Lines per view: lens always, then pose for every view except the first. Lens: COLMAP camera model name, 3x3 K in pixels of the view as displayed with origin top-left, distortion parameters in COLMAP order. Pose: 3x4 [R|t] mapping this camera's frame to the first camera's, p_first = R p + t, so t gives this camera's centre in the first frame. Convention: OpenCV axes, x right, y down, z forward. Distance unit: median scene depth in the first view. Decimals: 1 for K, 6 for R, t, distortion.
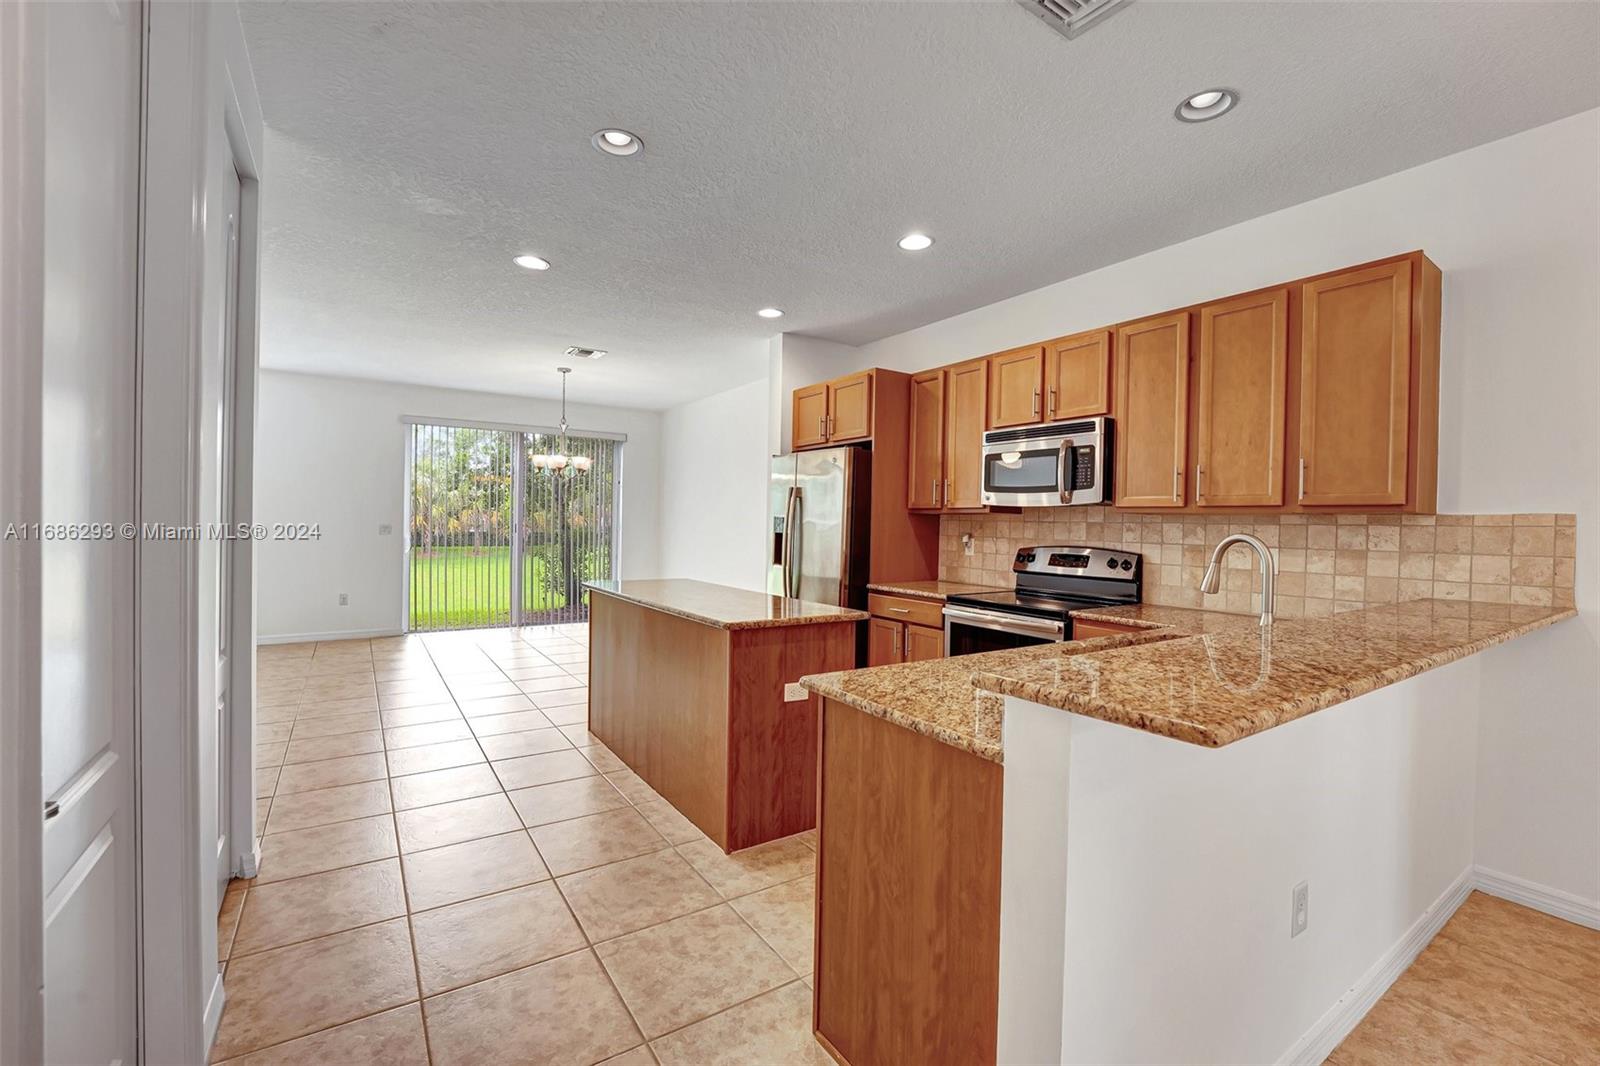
lens RADIAL K [[681.2, 0, 810.9], [0, 681.2, 528.3], [0, 0, 1]] dist [-0.017198, 0.002212]
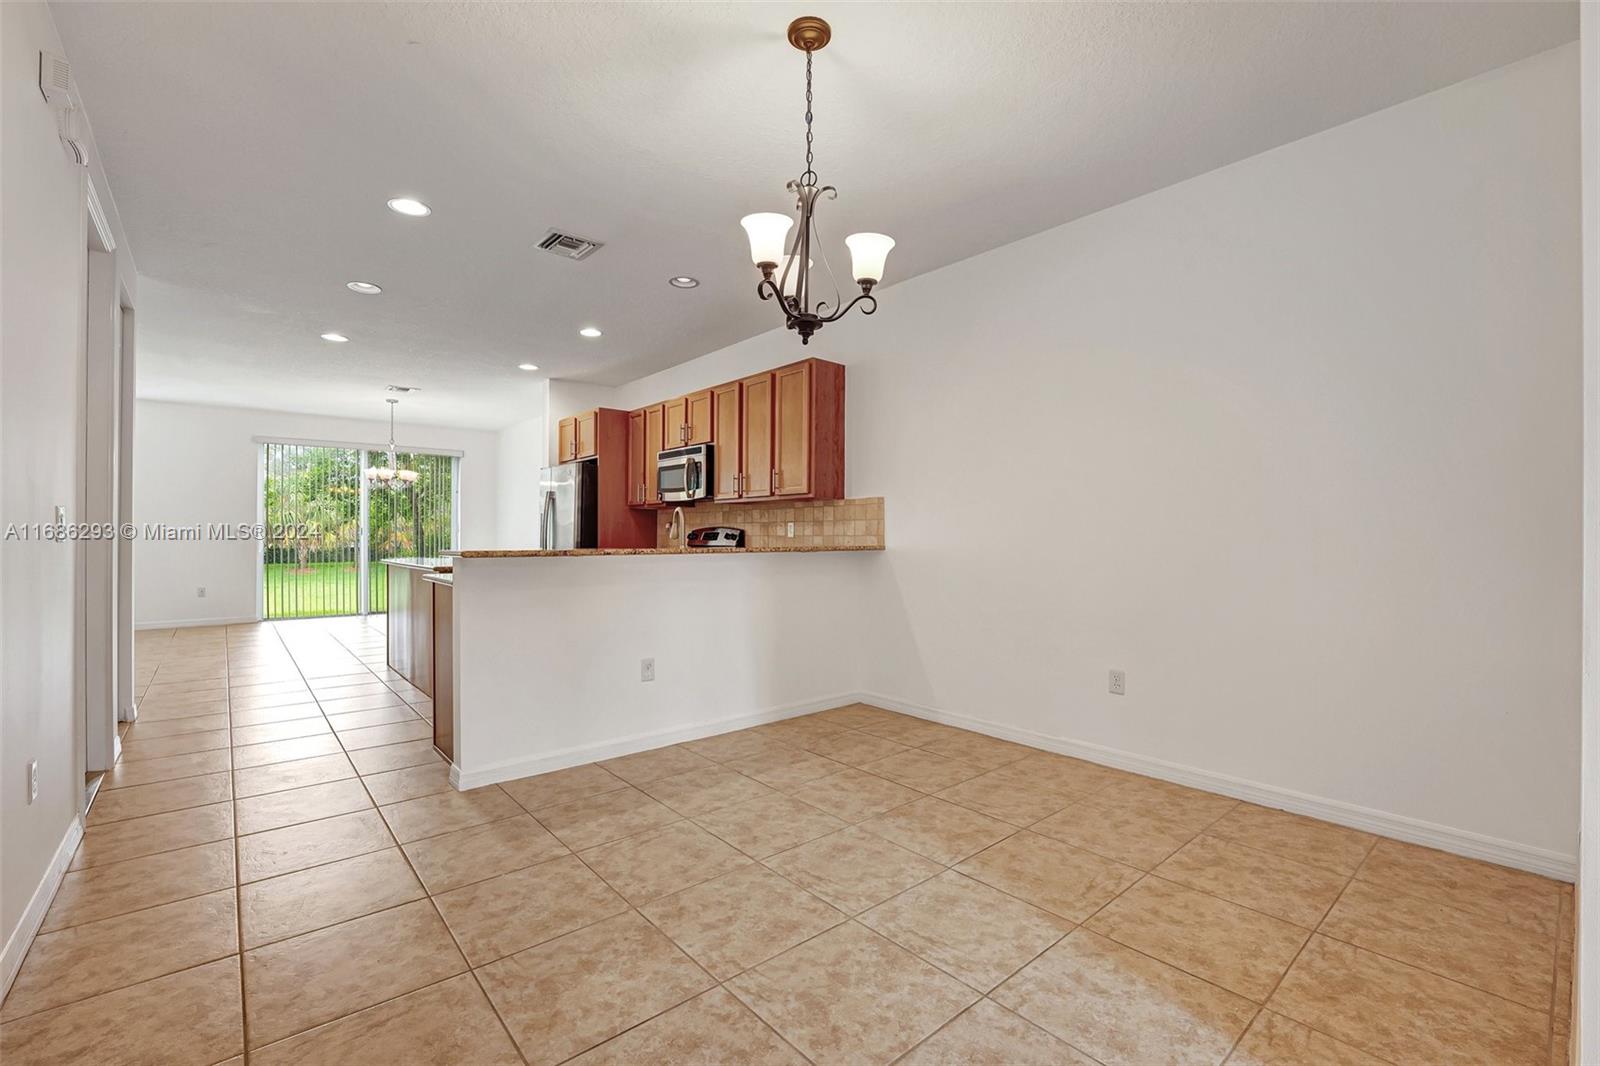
lens RADIAL K [[681.2, 0, 805.3], [0, 681.2, 531.3], [0, 0, 1]] dist [-0.017198, 0.002212]
pose [[0.992766, -0.015567, 0.119053, 0.464466], [0.017127, 0.999780, -0.012089, 0.066385], [-0.118838, 0.014040, 0.992814, -0.624696]]
